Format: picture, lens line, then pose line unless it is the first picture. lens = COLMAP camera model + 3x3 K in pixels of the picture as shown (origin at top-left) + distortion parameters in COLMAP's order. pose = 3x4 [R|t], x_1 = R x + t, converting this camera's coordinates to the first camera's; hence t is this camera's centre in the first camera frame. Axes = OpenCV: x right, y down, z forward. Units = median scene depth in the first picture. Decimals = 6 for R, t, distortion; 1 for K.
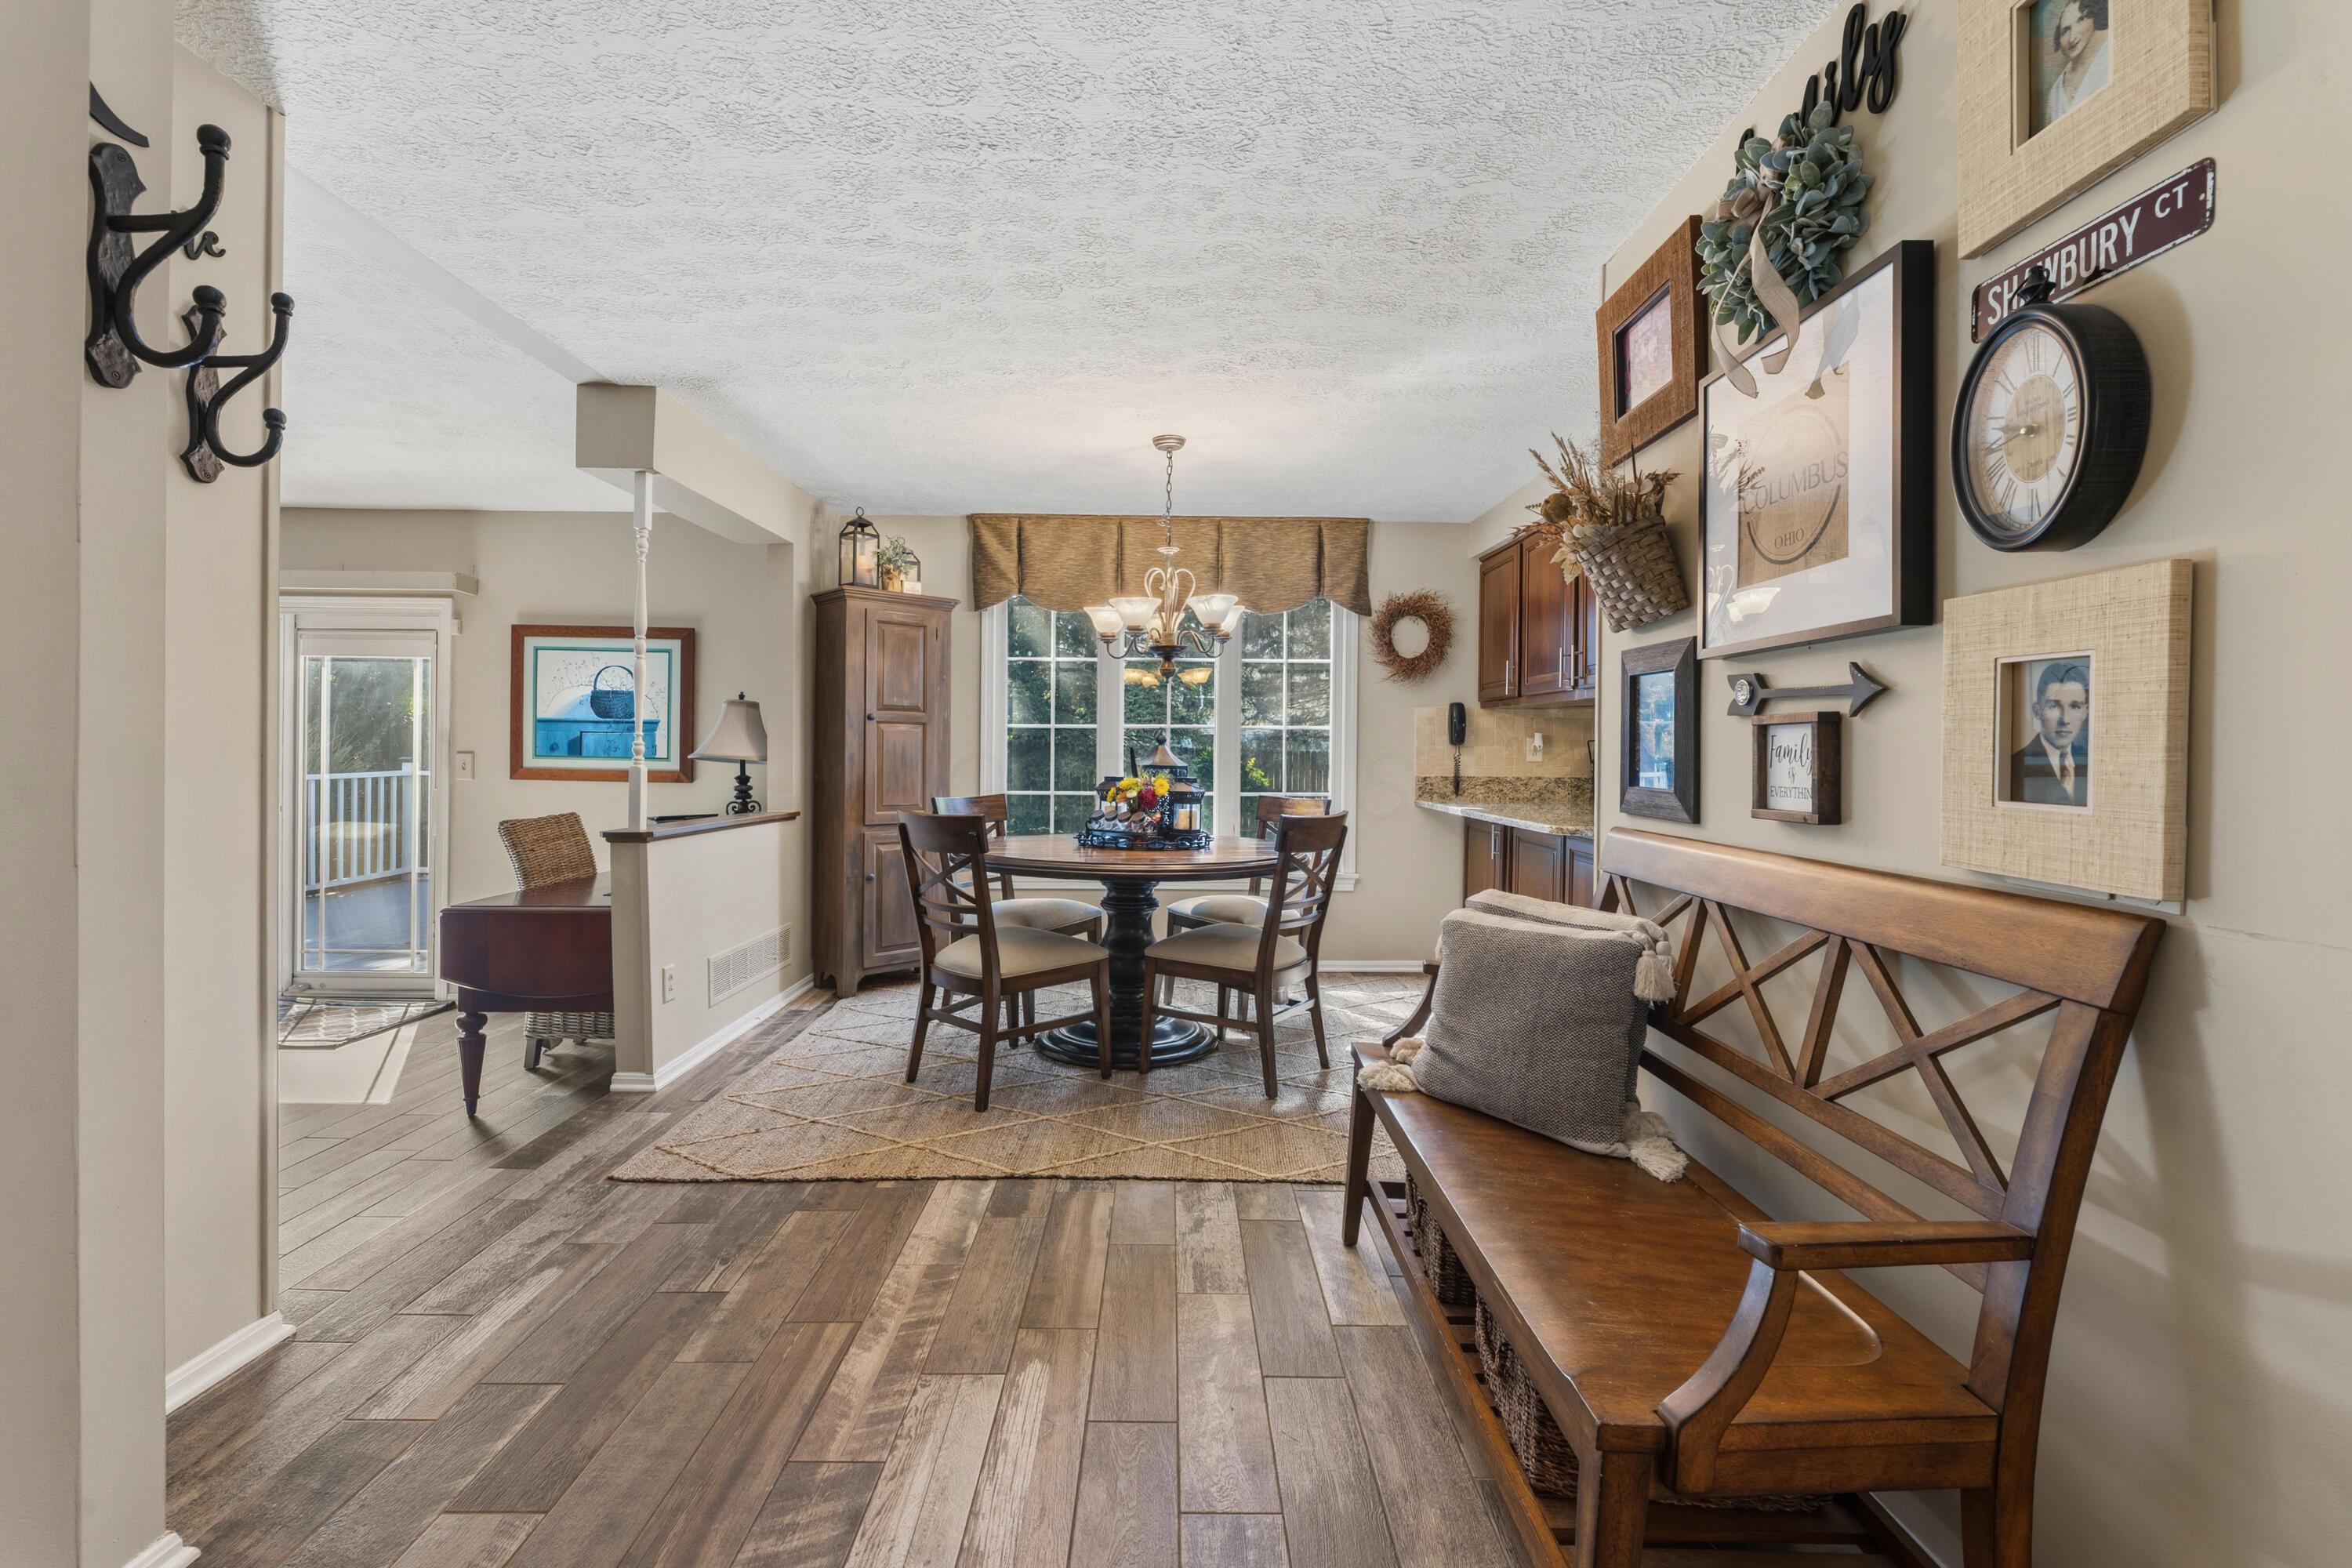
lens RADIAL K [[1006.1, 0, 1202.5], [0, 1006.1, 756.8], [0, 0, 1]] dist [0.003308, -0.003868]
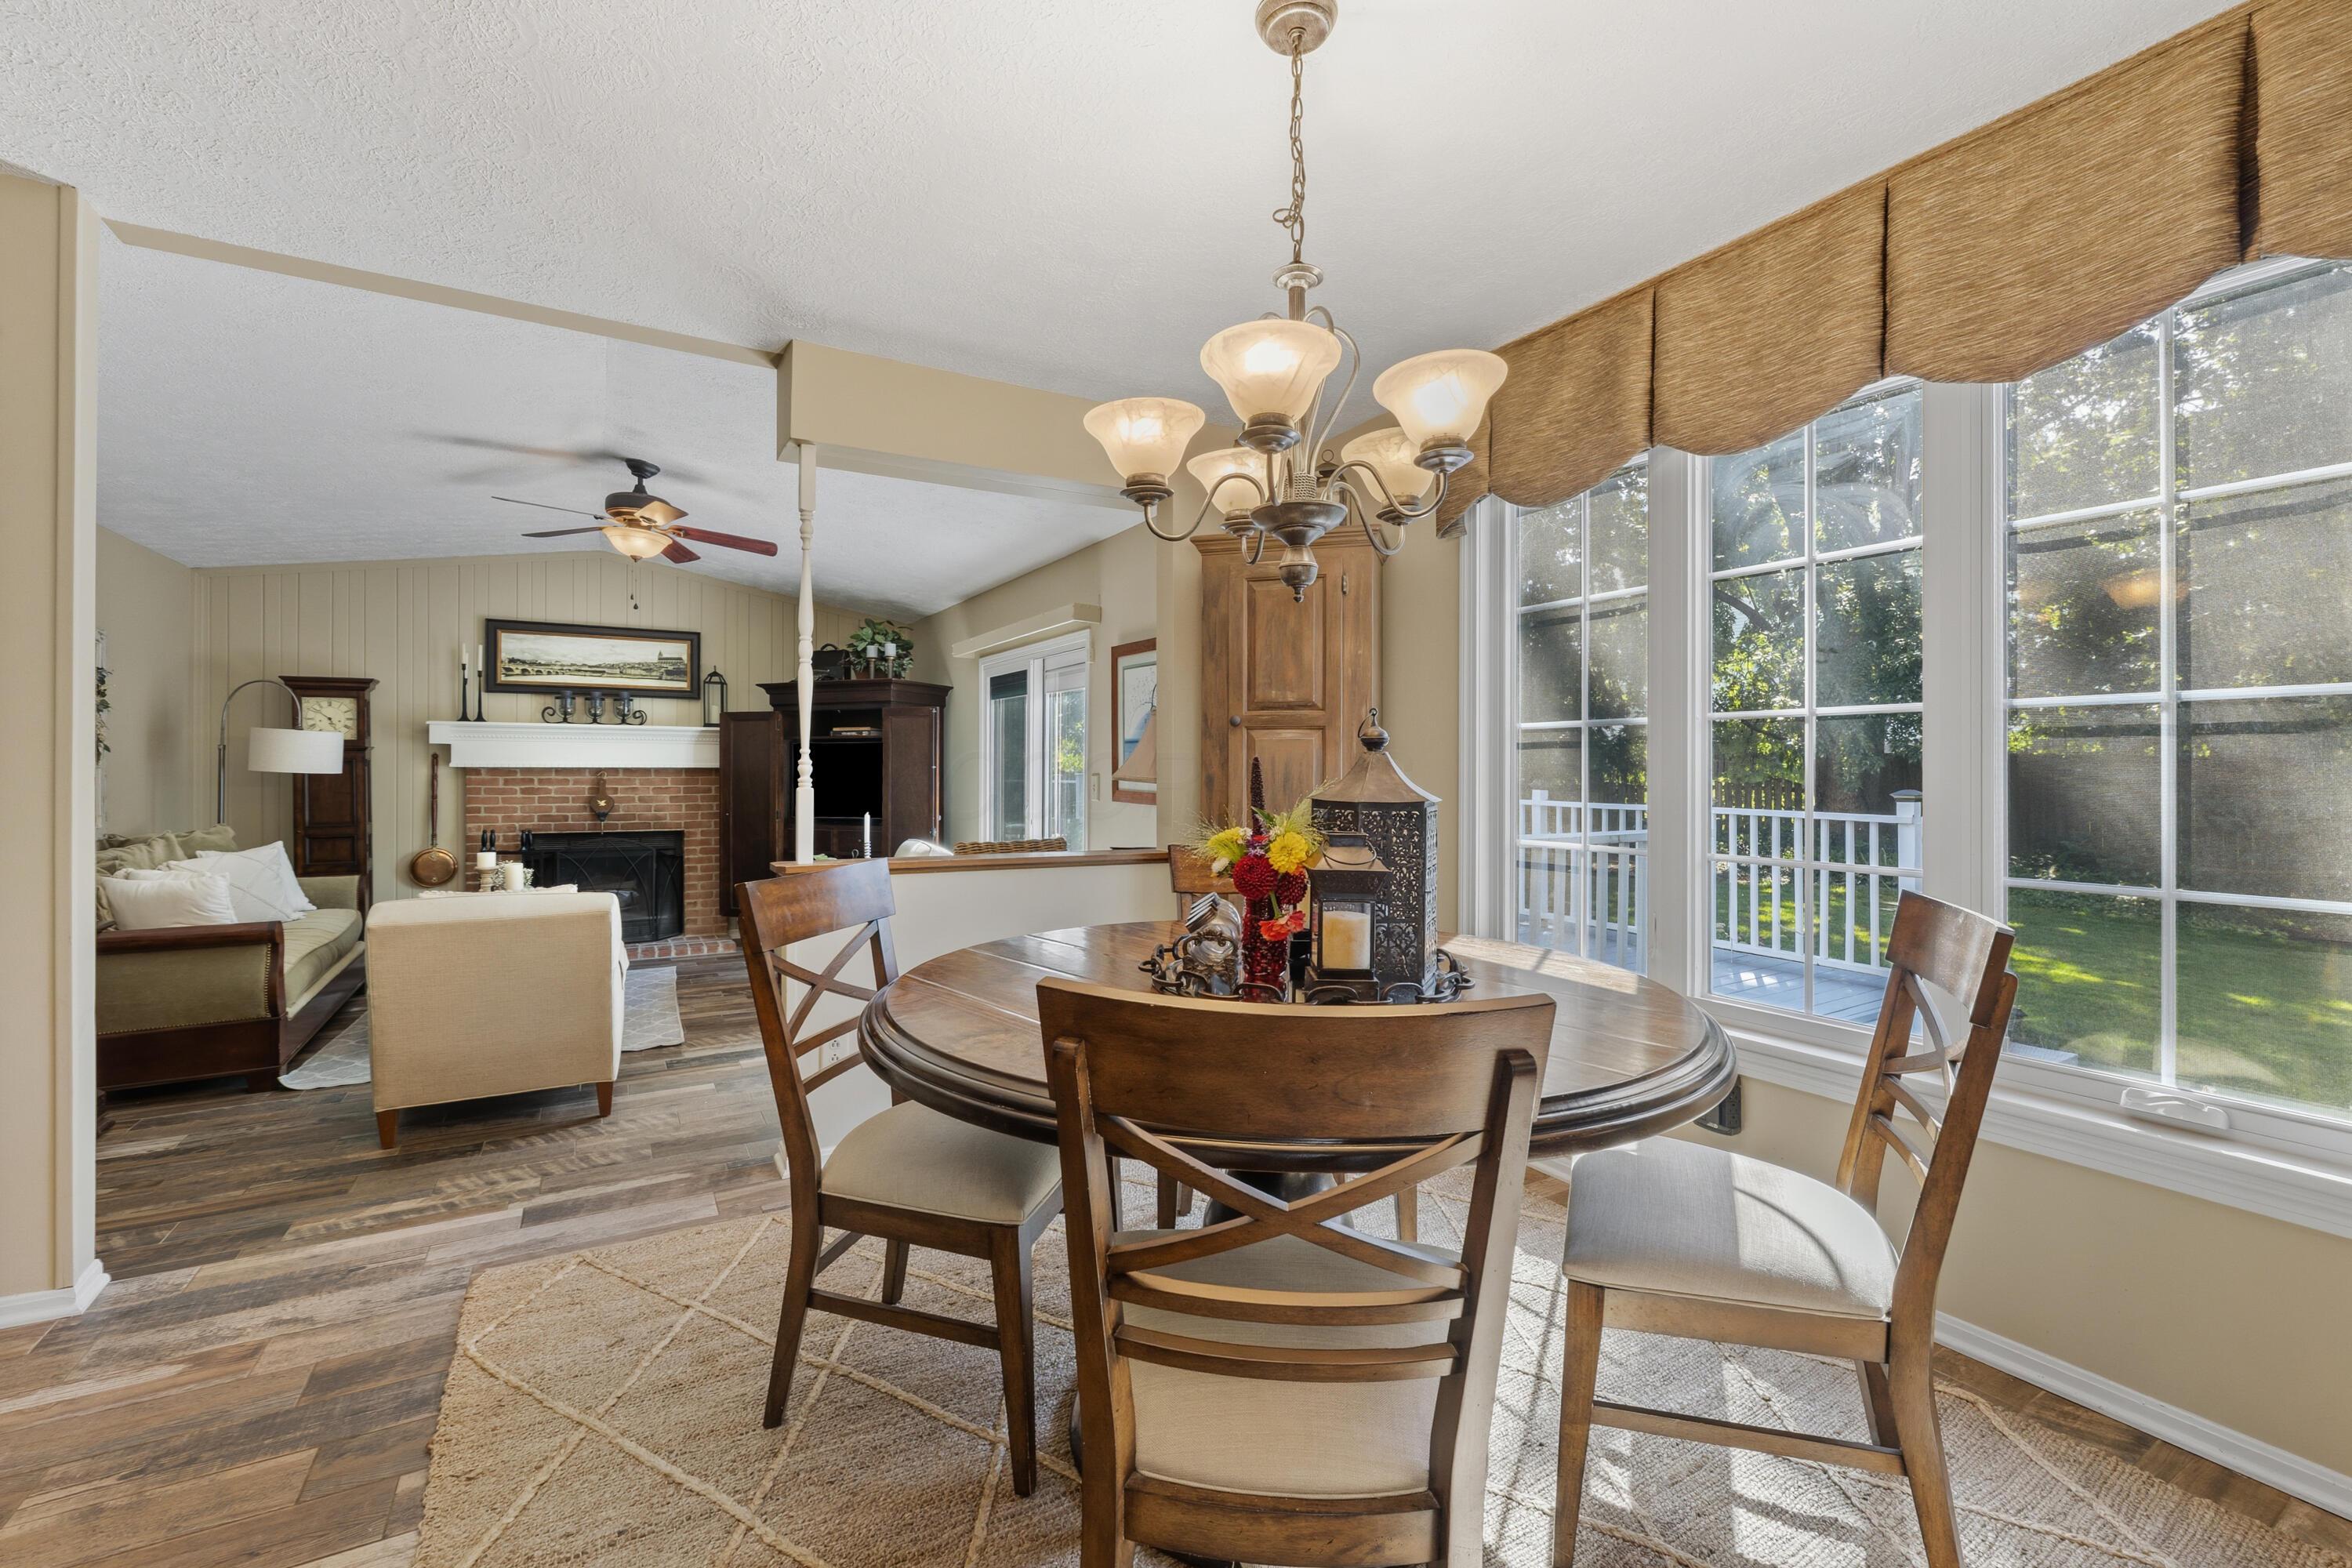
lens RADIAL K [[1006.1, 0, 1180.1], [0, 1006.1, 765.3], [0, 0, 1]] dist [0.003308, -0.003868]
pose [[0.475384, -0.008752, -0.879735, 0.231170], [0.000067, 0.999951, -0.009912, -0.002531], [0.879778, 0.004653, 0.475361, 0.574720]]
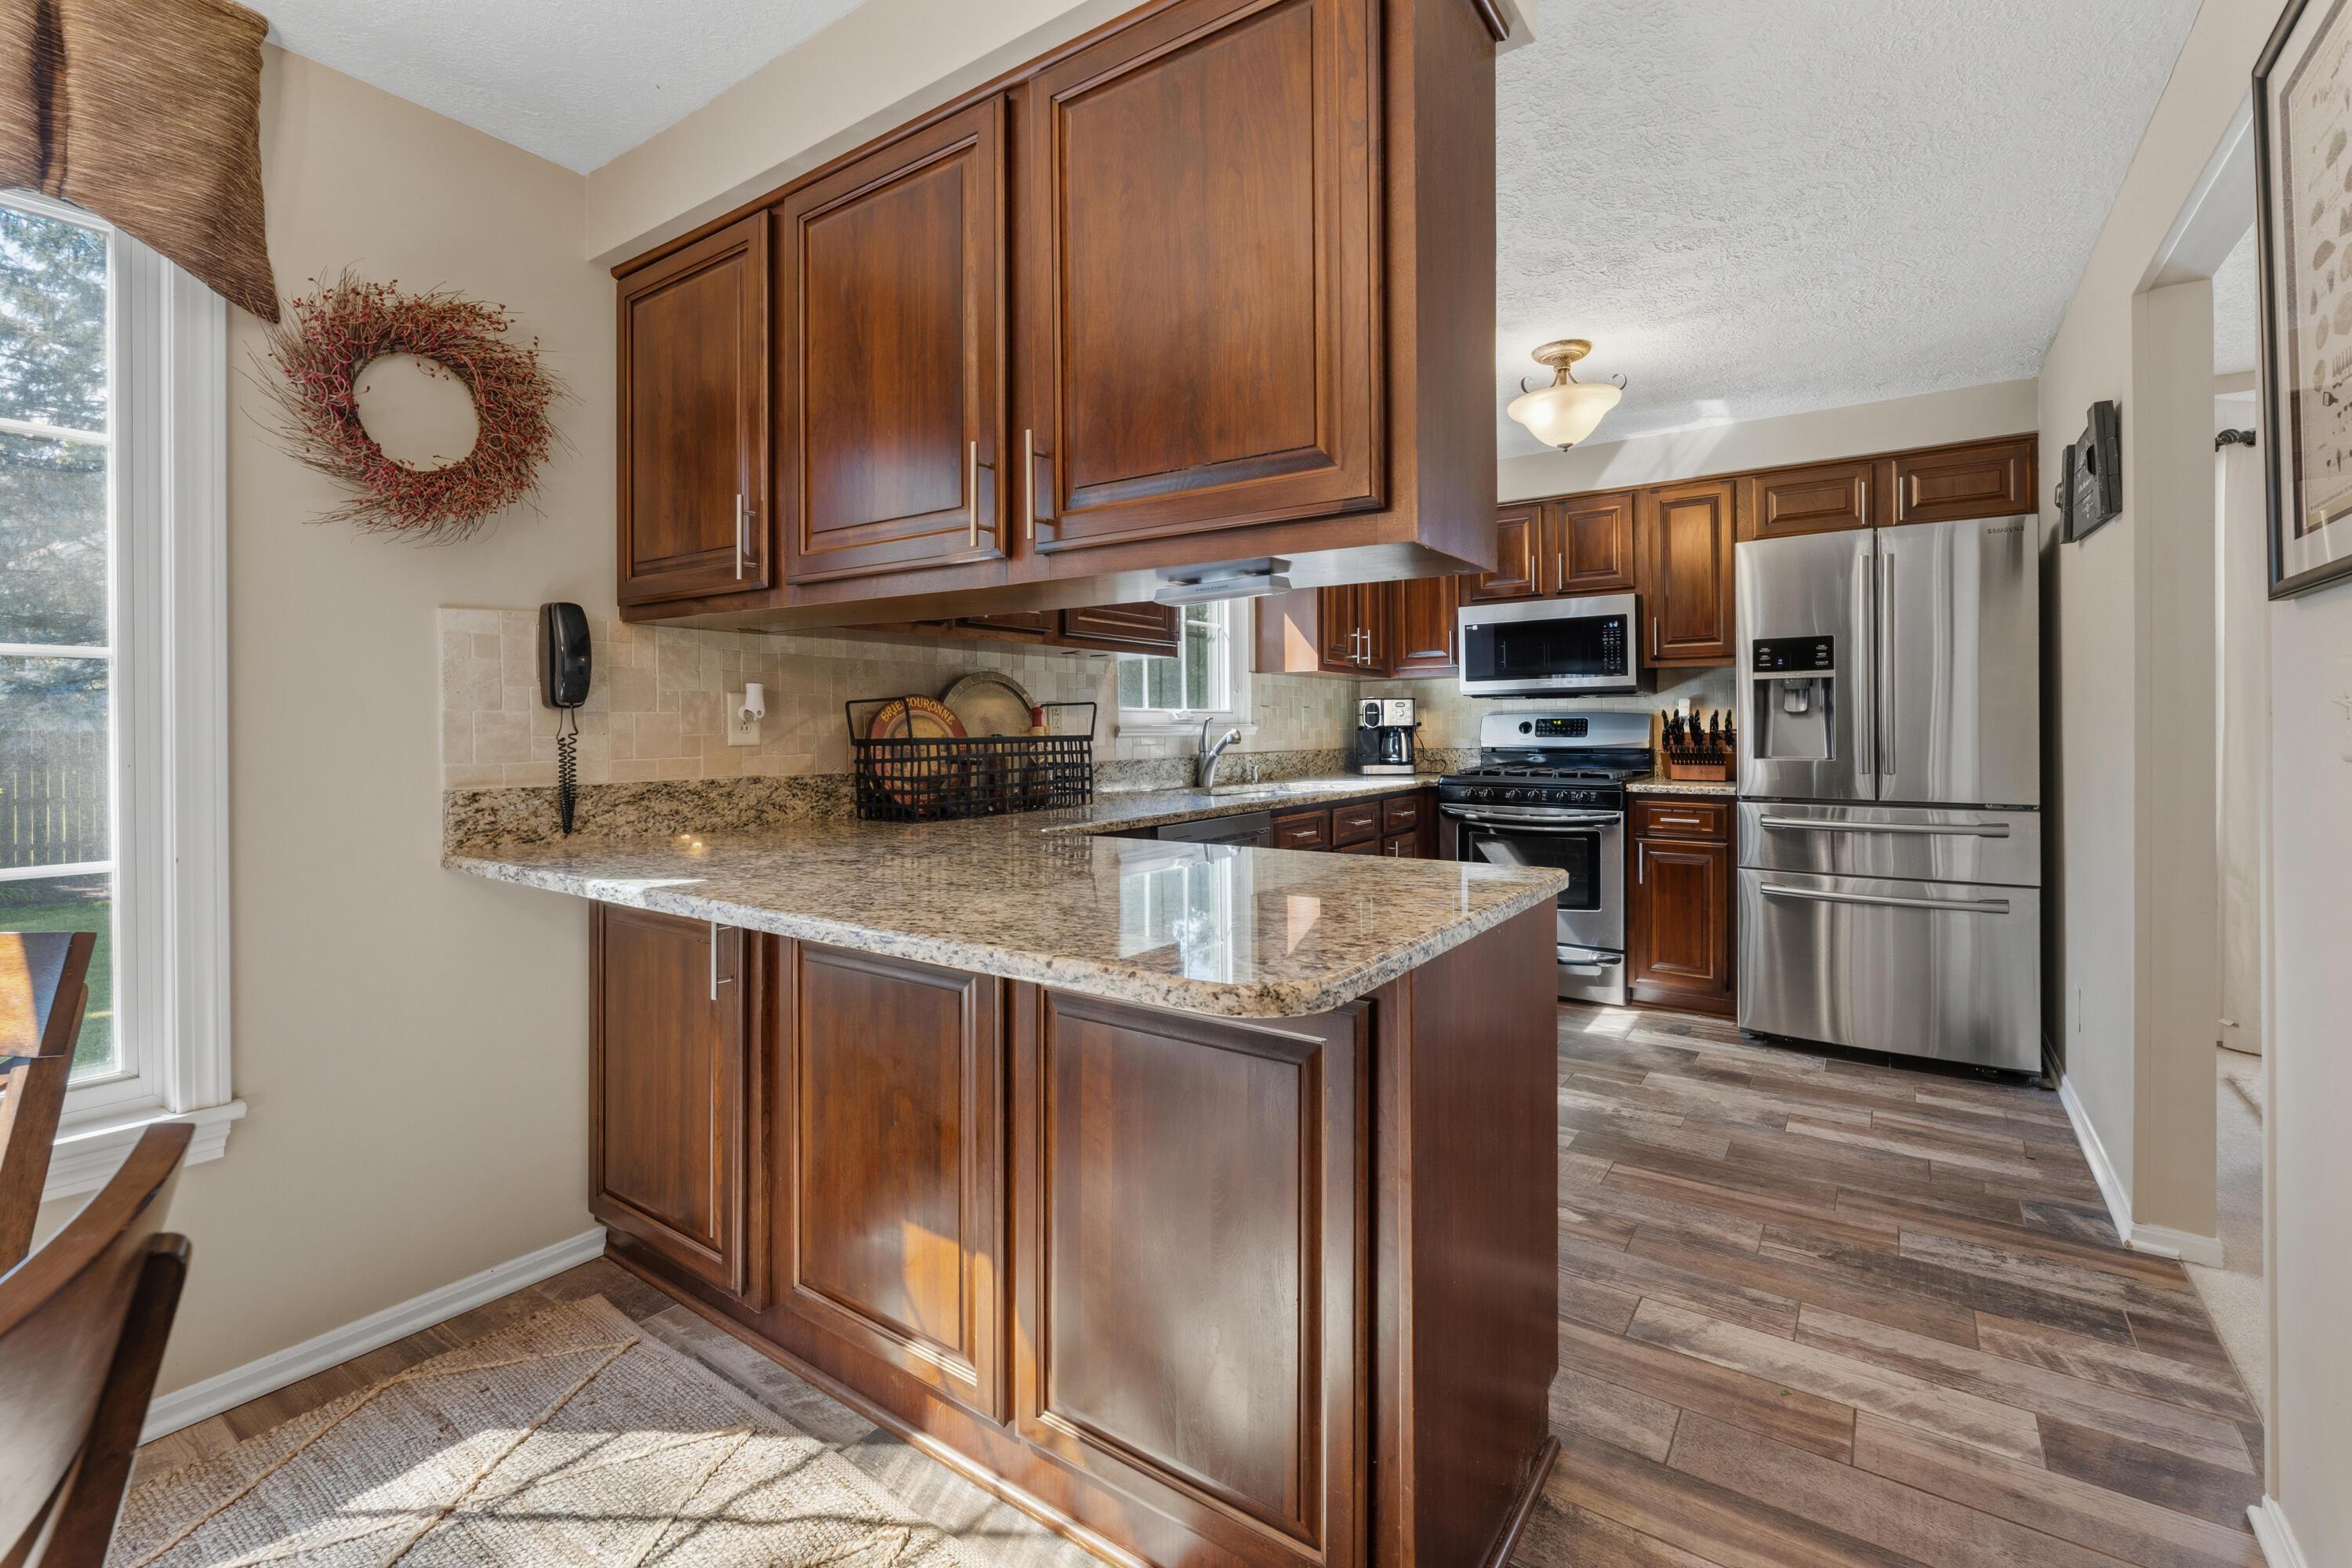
lens RADIAL K [[1006.1, 0, 1213.5], [0, 1006.1, 728.3], [0, 0, 1]] dist [0.003308, -0.003868]
pose [[0.574131, -0.010977, 0.818690, 0.073513], [0.010018, 0.999929, 0.006381, -0.003657], [-0.818702, 0.004537, 0.574201, 0.568988]]
